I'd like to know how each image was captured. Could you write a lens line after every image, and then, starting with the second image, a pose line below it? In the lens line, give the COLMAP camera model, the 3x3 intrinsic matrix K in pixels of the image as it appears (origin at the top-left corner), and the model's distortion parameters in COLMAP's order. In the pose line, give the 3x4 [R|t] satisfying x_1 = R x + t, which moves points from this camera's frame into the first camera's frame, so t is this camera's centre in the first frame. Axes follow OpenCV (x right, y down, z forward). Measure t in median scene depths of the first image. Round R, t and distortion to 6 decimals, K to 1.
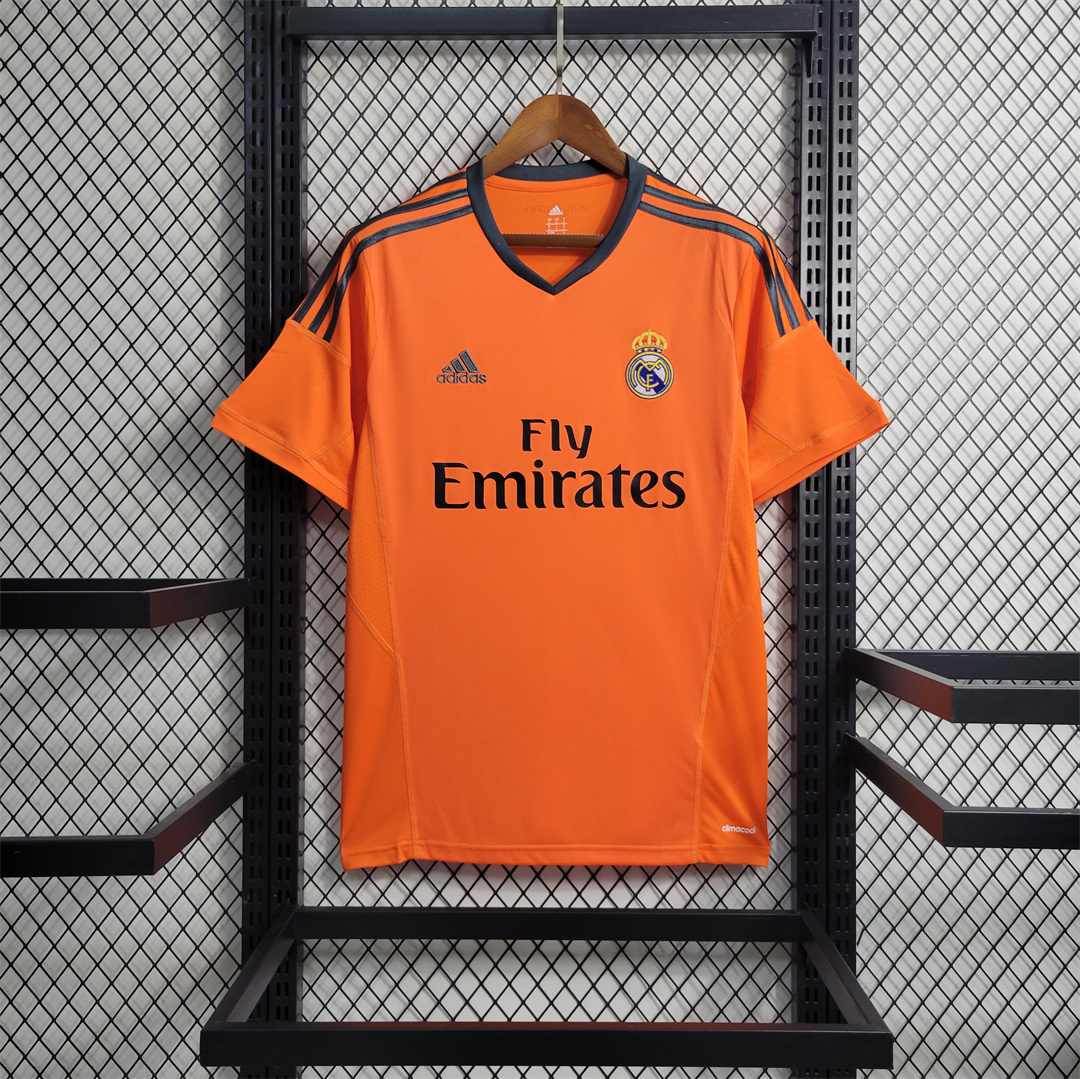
lens RADIAL K [[1152.9, 0, 536.6], [0, 1152.9, 543.9], [0, 0, 1]] dist [-0.002763, 0.000000]
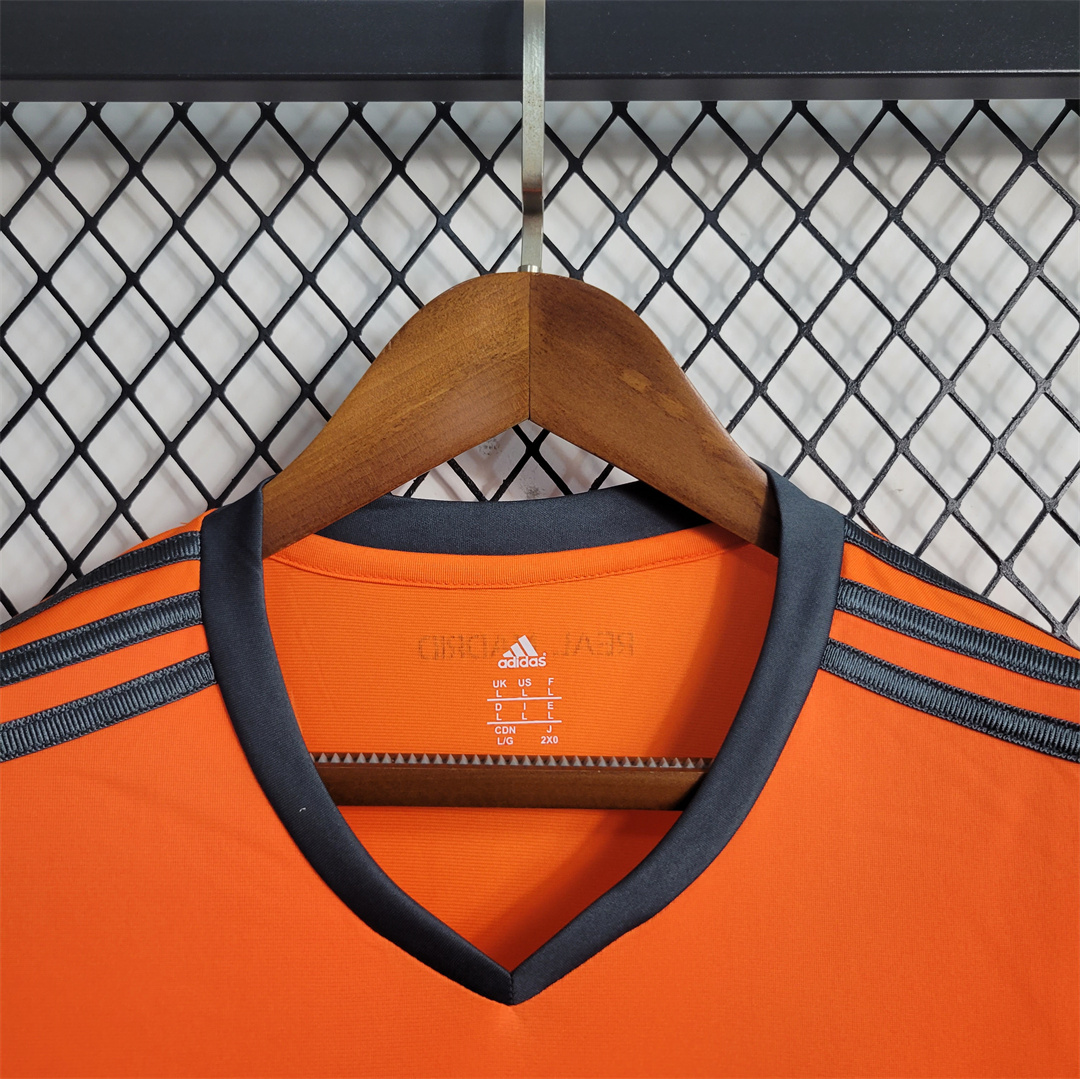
lens RADIAL K [[1152.9, 0, 540.2], [0, 1152.9, 540.4], [0, 0, 1]] dist [-0.002763, 0.000000]
pose [[0.999964, -0.000136, 0.008488, 0.018918], [0.001429, 0.988297, -0.152537, -0.273085], [-0.008368, 0.152543, 0.988261, 0.709119]]
